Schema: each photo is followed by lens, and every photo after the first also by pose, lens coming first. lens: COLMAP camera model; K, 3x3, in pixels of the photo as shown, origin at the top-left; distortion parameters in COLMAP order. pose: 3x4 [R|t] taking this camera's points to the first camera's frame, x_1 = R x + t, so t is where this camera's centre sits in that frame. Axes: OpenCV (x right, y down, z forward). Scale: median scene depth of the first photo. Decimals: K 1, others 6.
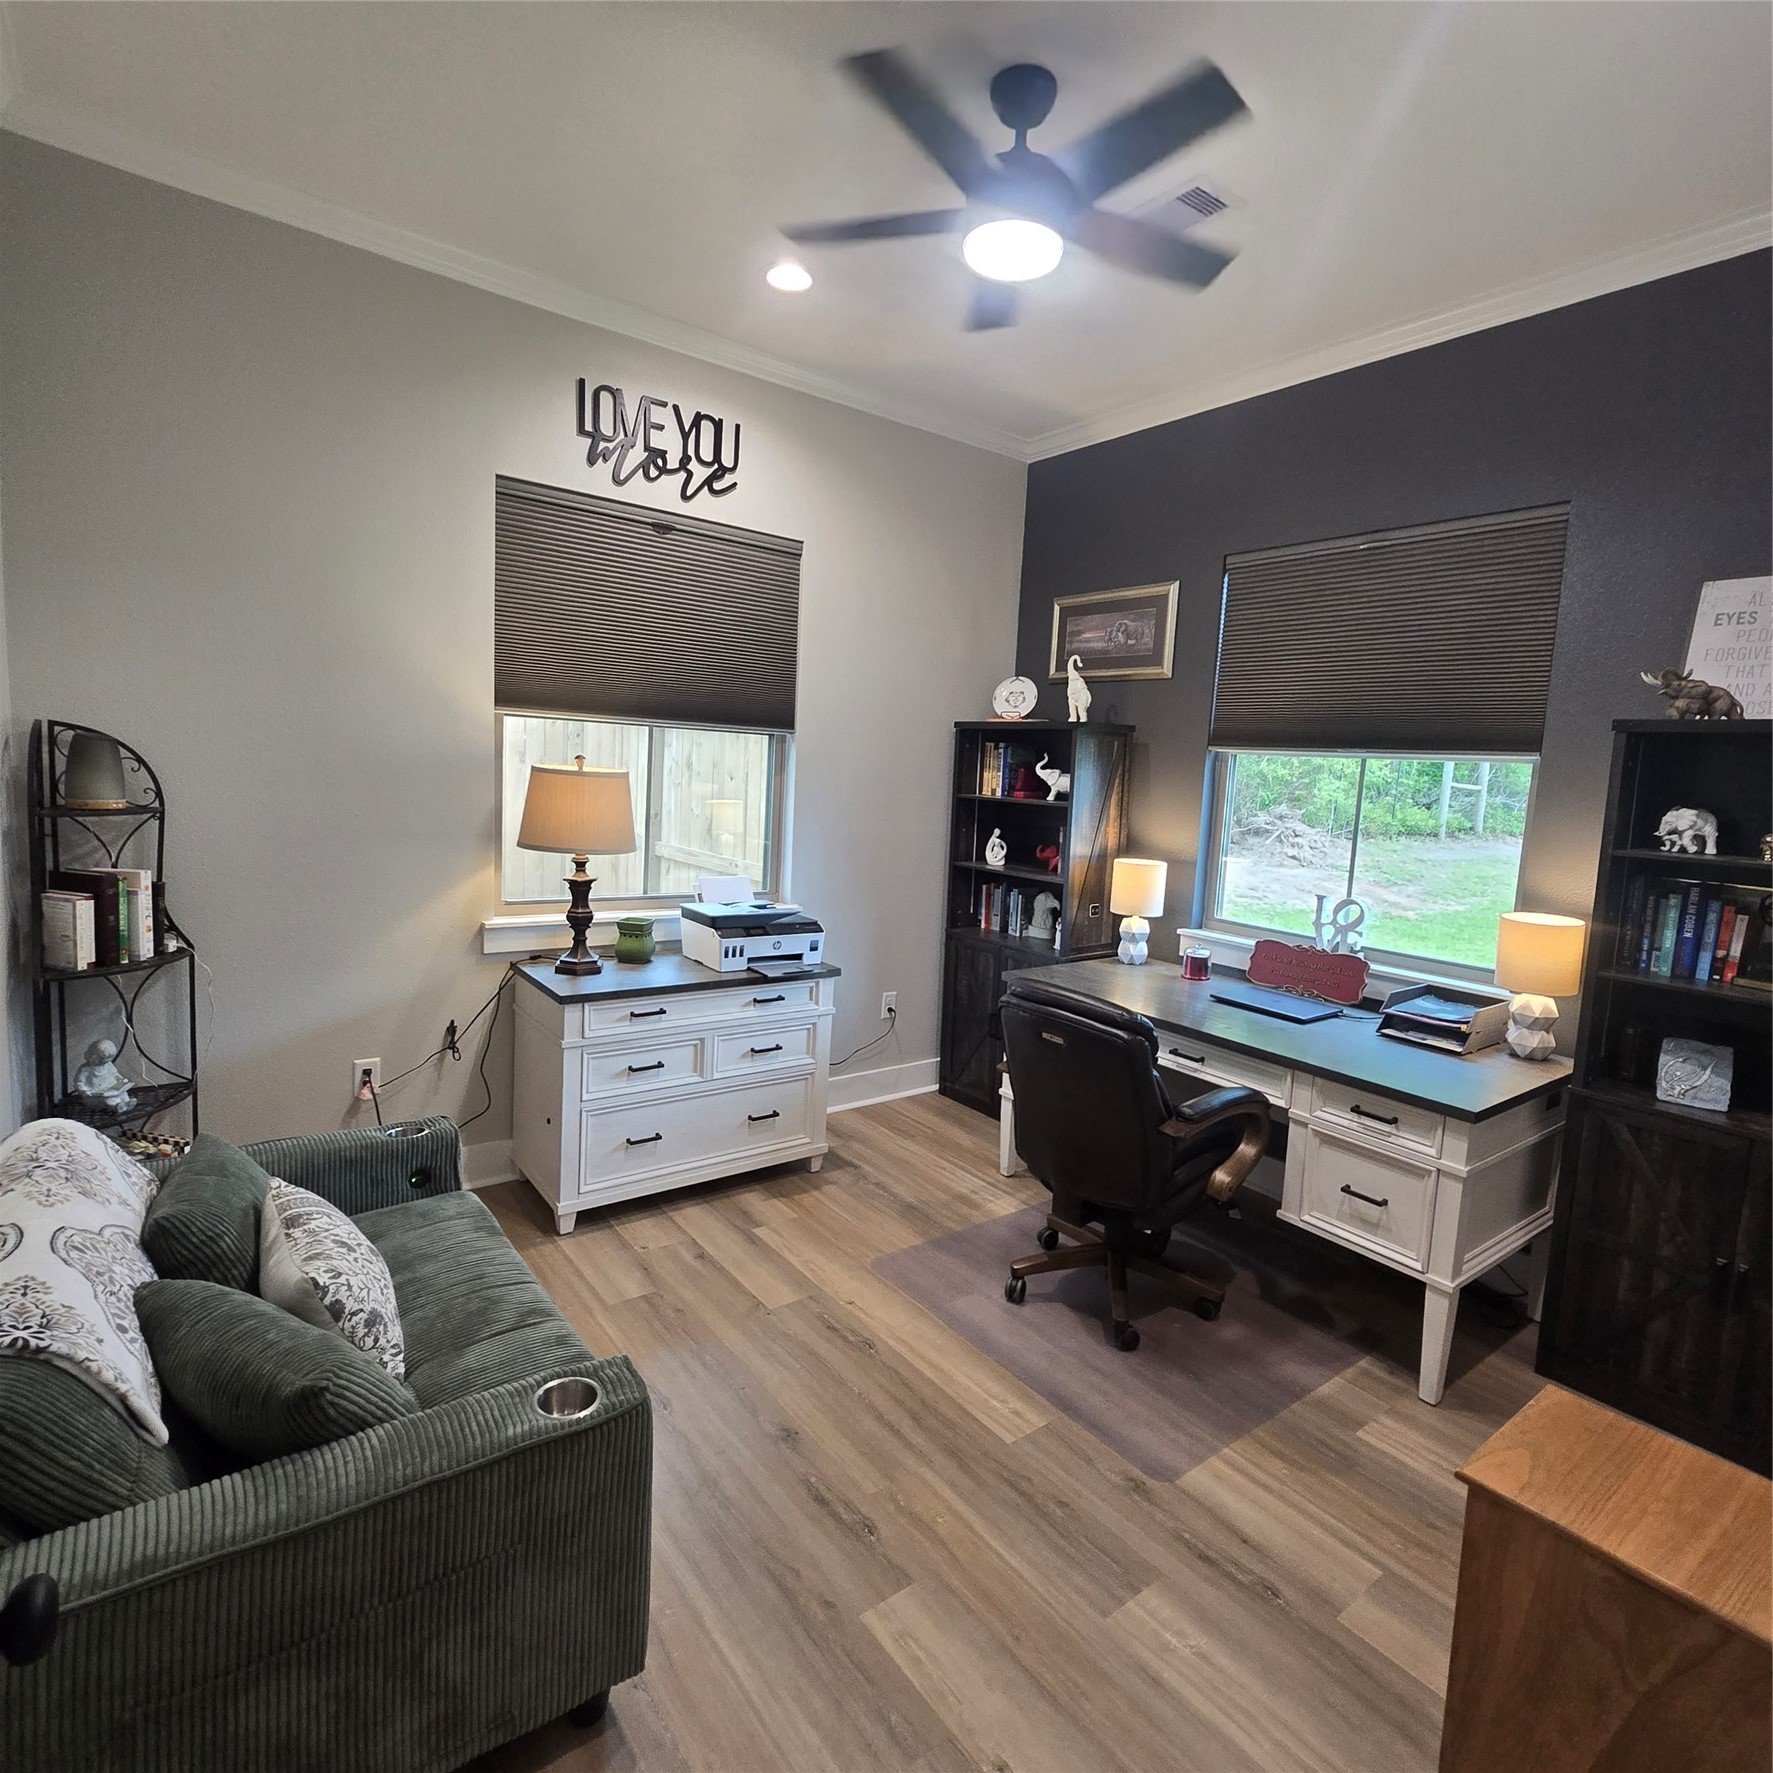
lens RADIAL K [[967.0, 0, 894.0], [0, 967.0, 881.0], [0, 0, 1]] dist [-0.002279, -0.000059]
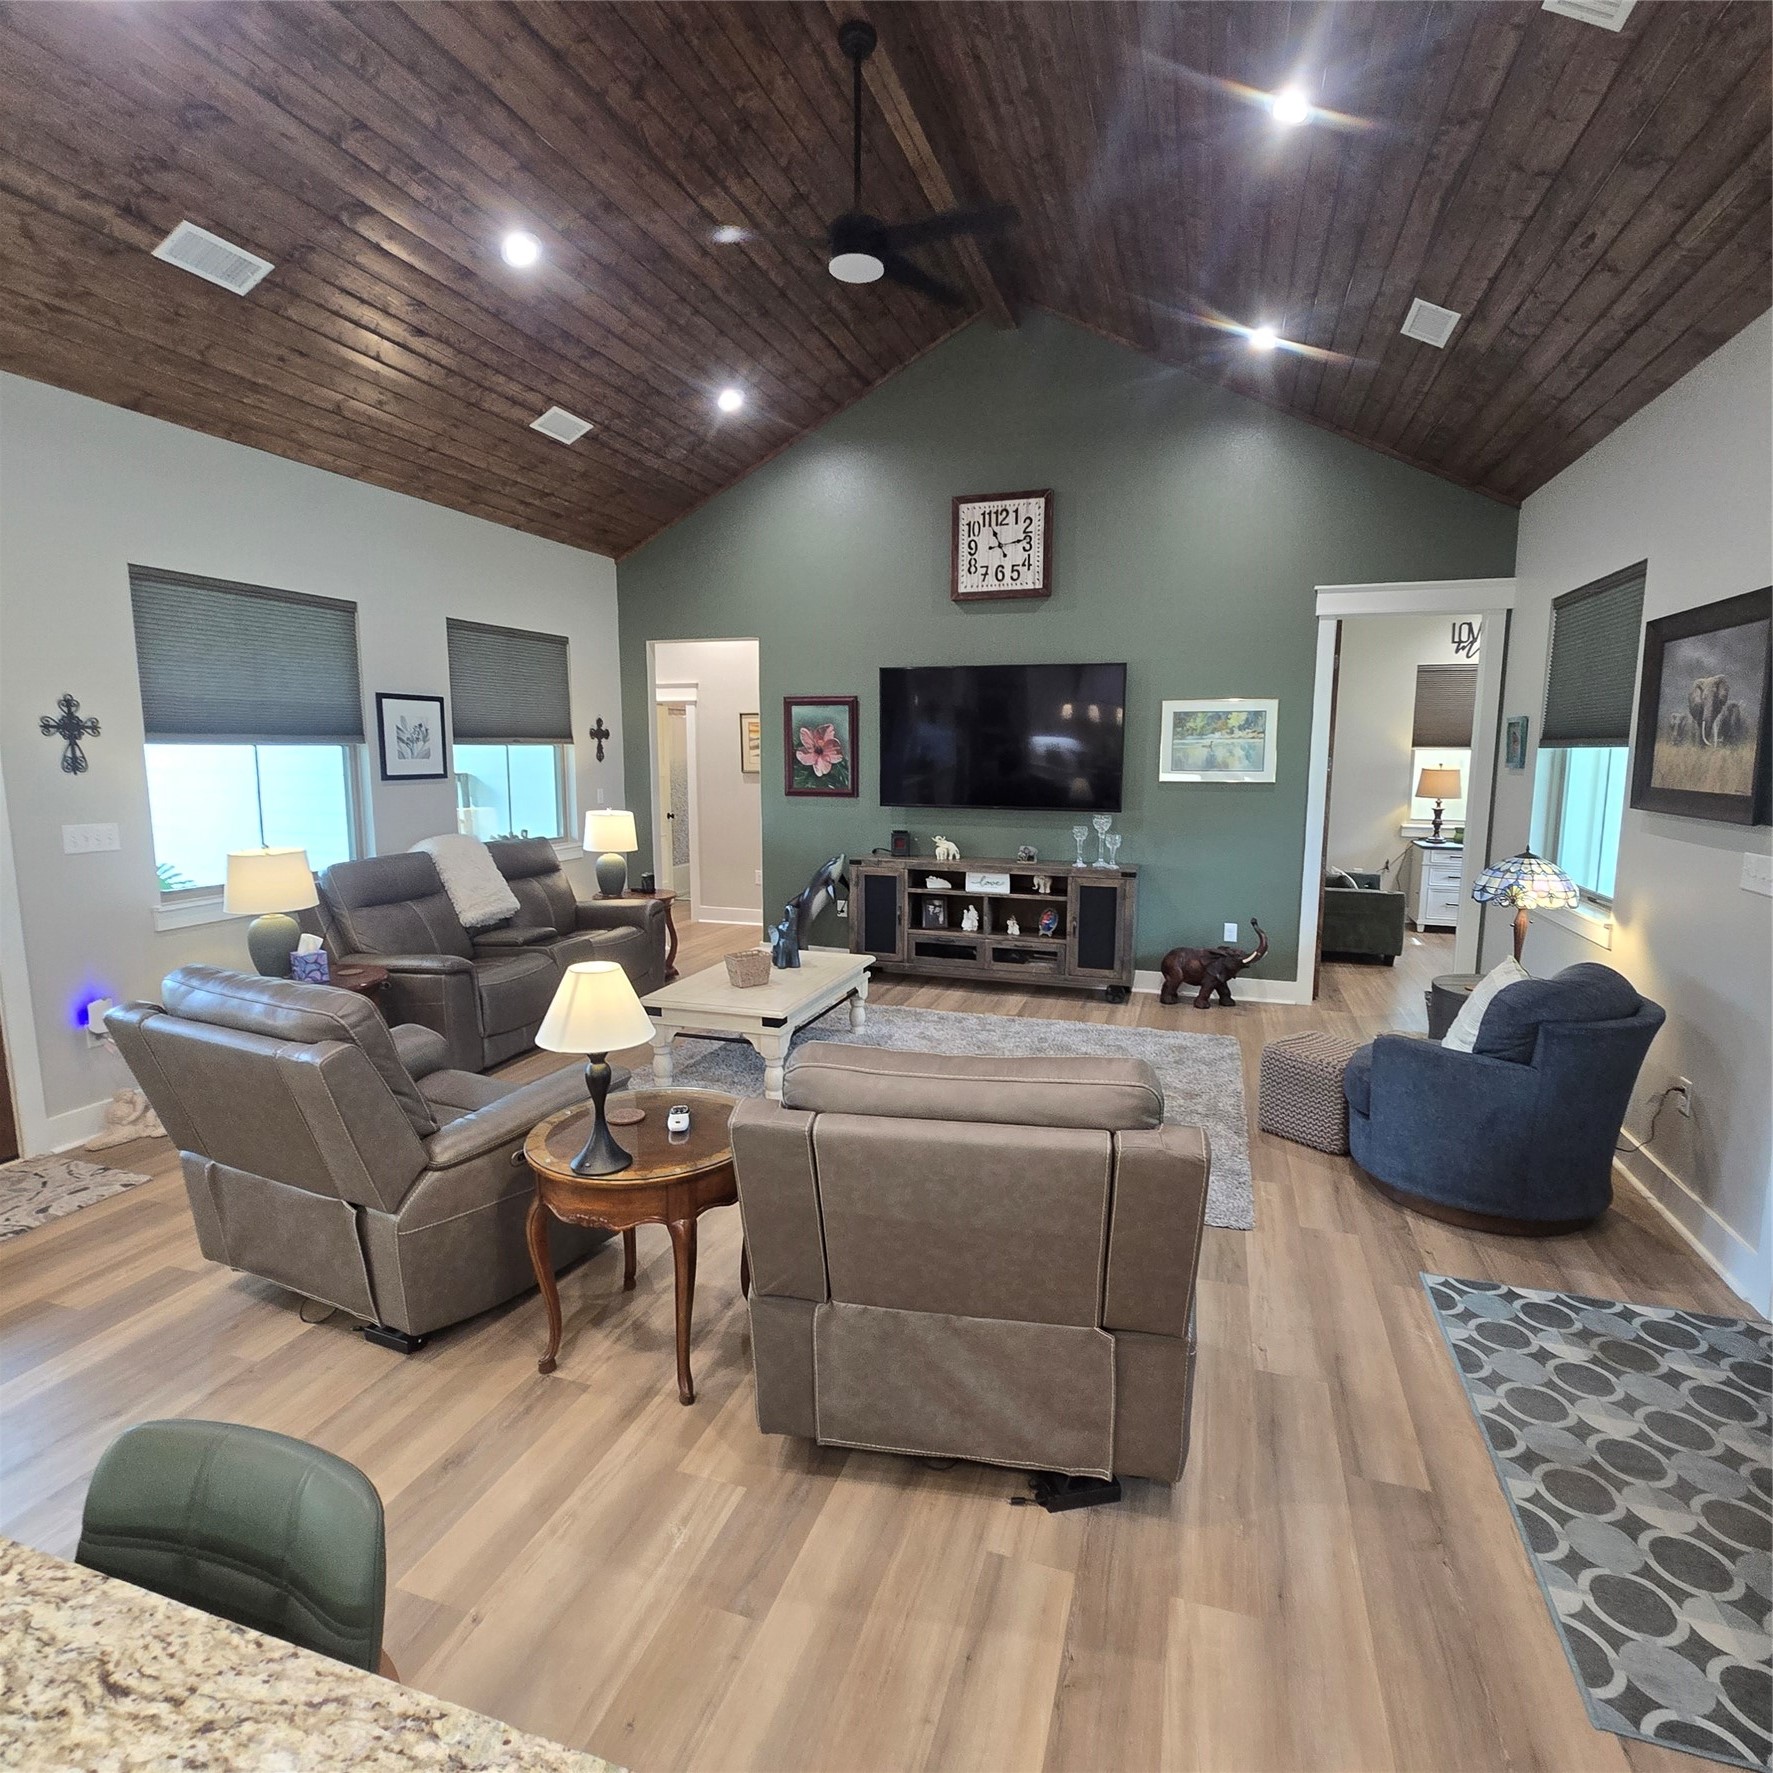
lens RADIAL K [[967.0, 0, 894.0], [0, 967.0, 881.0], [0, 0, 1]] dist [-0.002279, -0.000059]
pose [[0.573595, 0.059794, -0.816954, 1.023433], [-0.069899, 0.997267, 0.023914, 0.241454], [0.816152, 0.043387, 0.576207, -1.794883]]
